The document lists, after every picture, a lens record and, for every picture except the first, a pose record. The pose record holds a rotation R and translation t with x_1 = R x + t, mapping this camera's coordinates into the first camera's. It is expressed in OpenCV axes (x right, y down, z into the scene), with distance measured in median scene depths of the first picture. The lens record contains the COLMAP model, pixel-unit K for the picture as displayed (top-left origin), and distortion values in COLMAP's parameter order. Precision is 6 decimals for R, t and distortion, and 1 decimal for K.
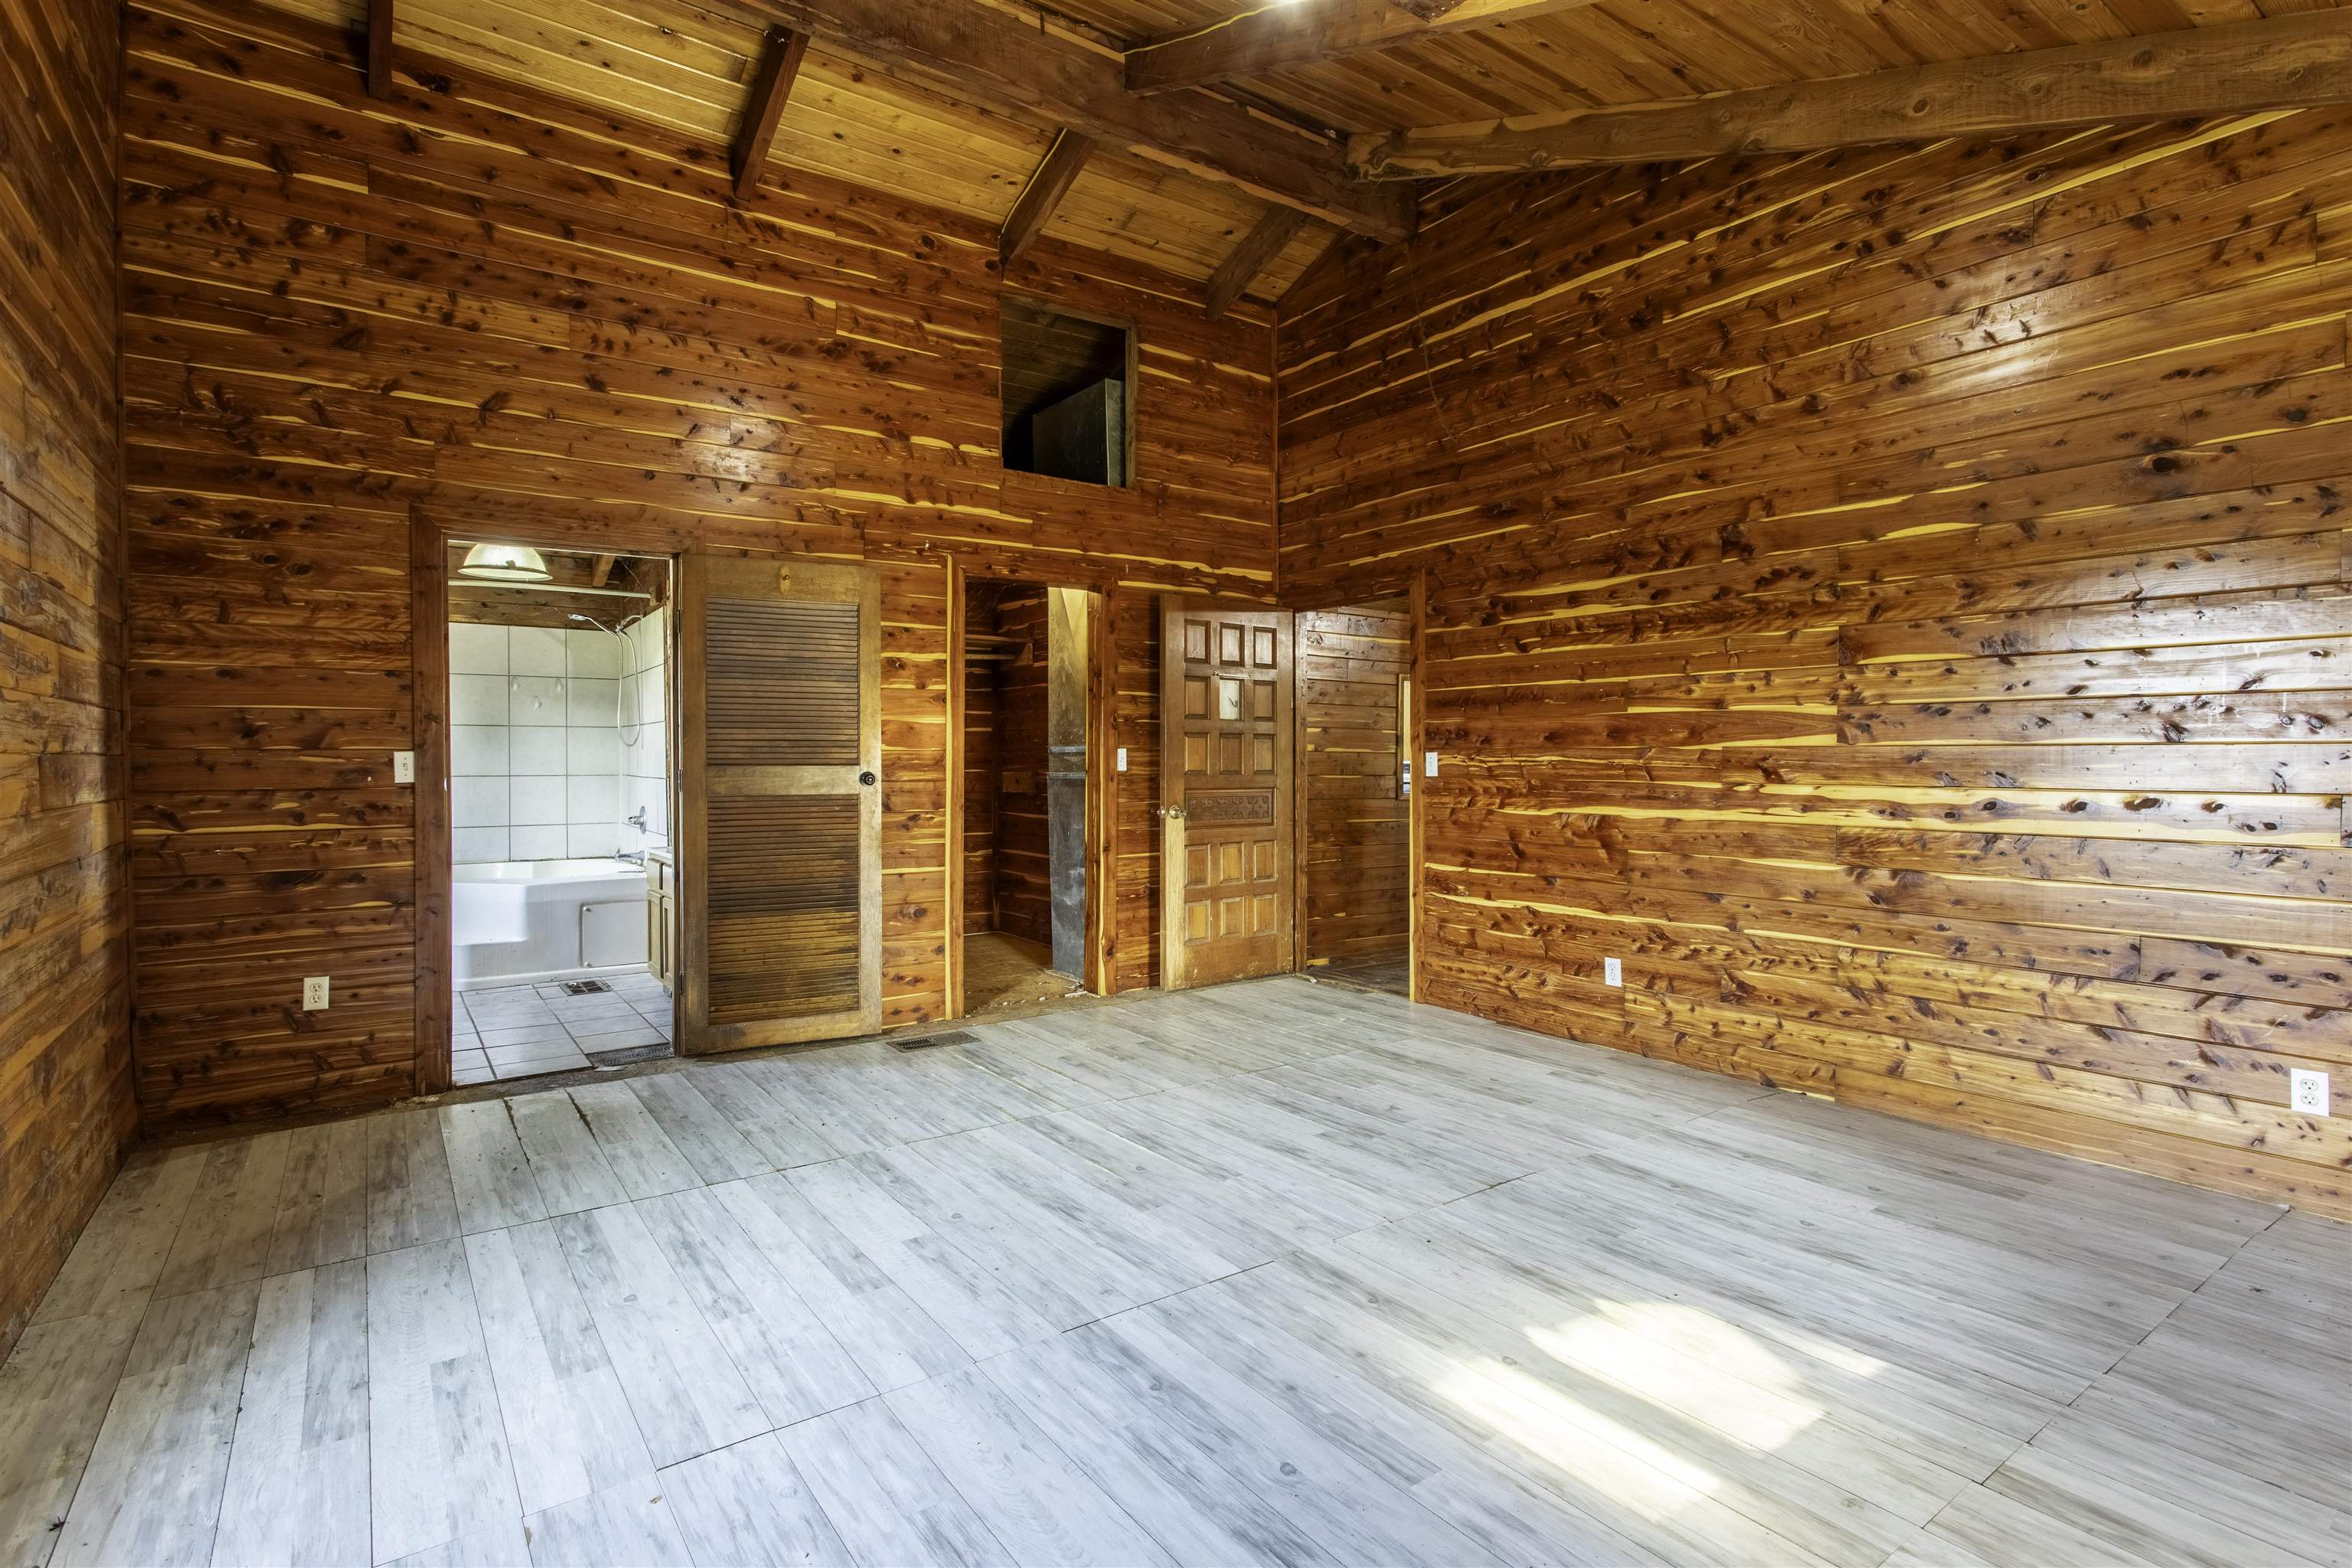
lens RADIAL K [[1147.2, 0, 1172.8], [0, 1147.2, 773.6], [0, 0, 1]] dist [0.004370, 0.000313]
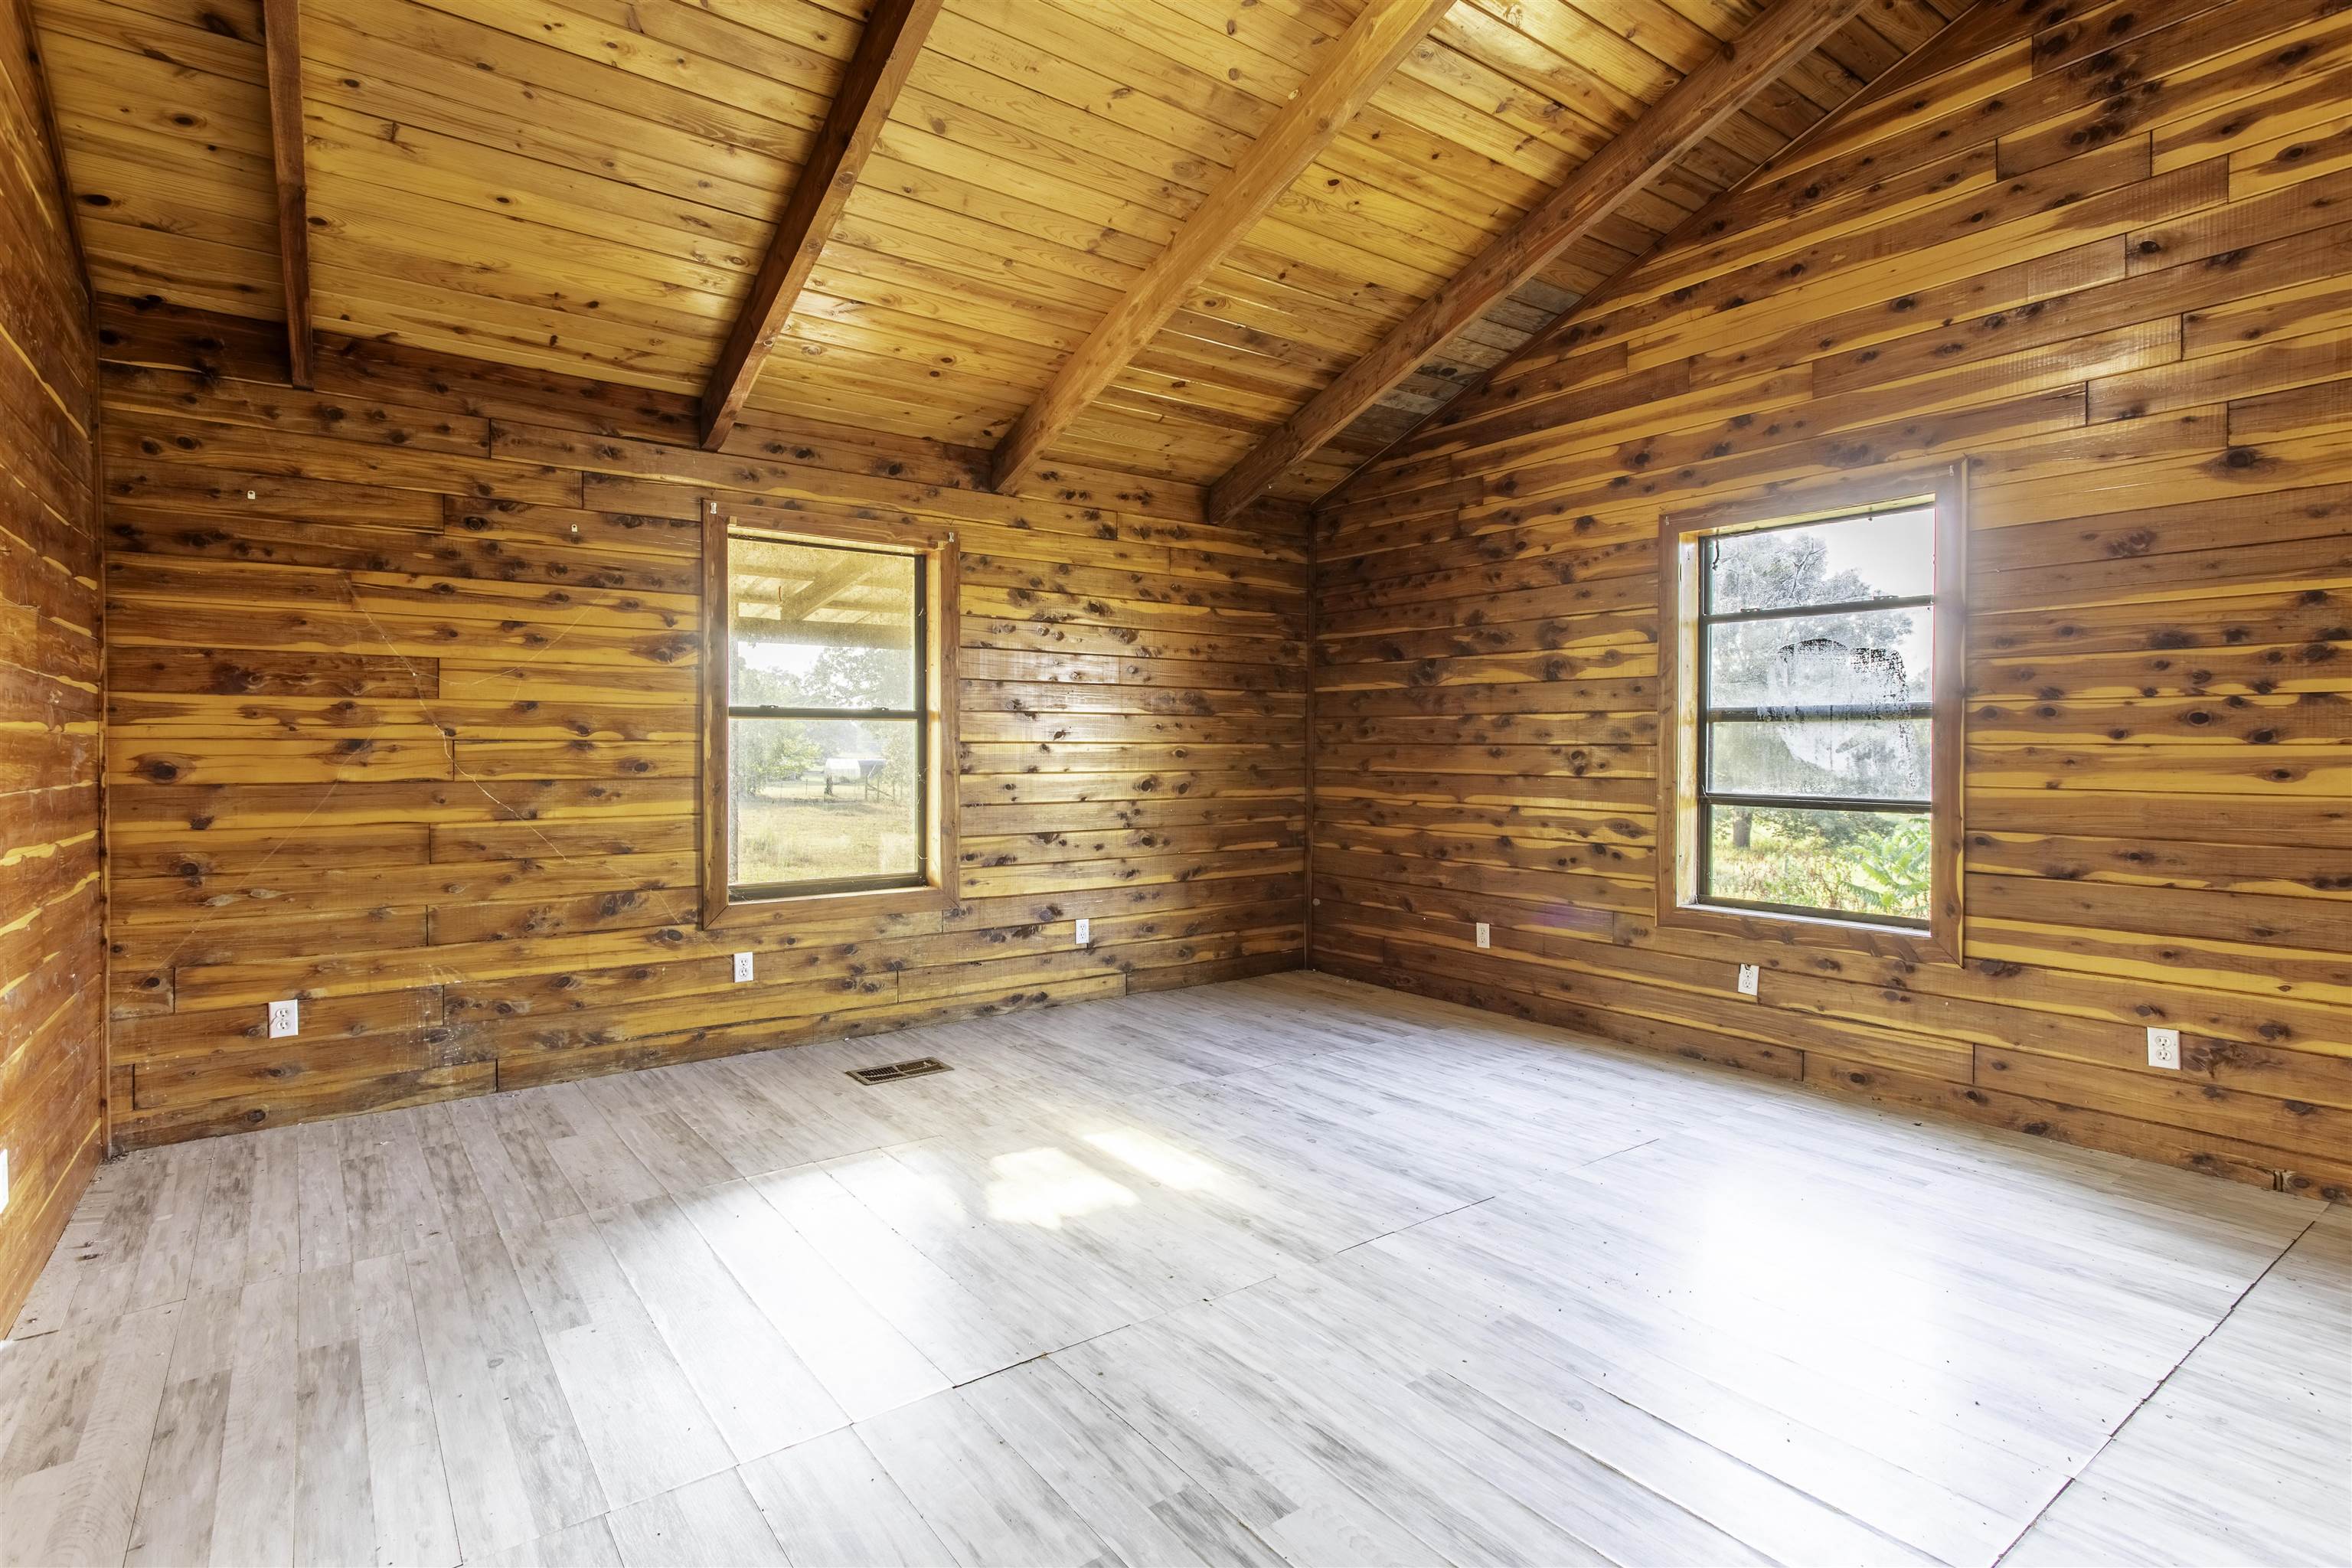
lens RADIAL K [[1147.2, 0, 1176.6], [0, 1147.2, 769.9], [0, 0, 1]] dist [0.004370, 0.000313]
pose [[-0.999862, 0.000083, -0.016631, 0.263395], [-0.000471, 0.999444, 0.033327, -0.026990], [0.016625, 0.033330, -0.999306, 2.134797]]
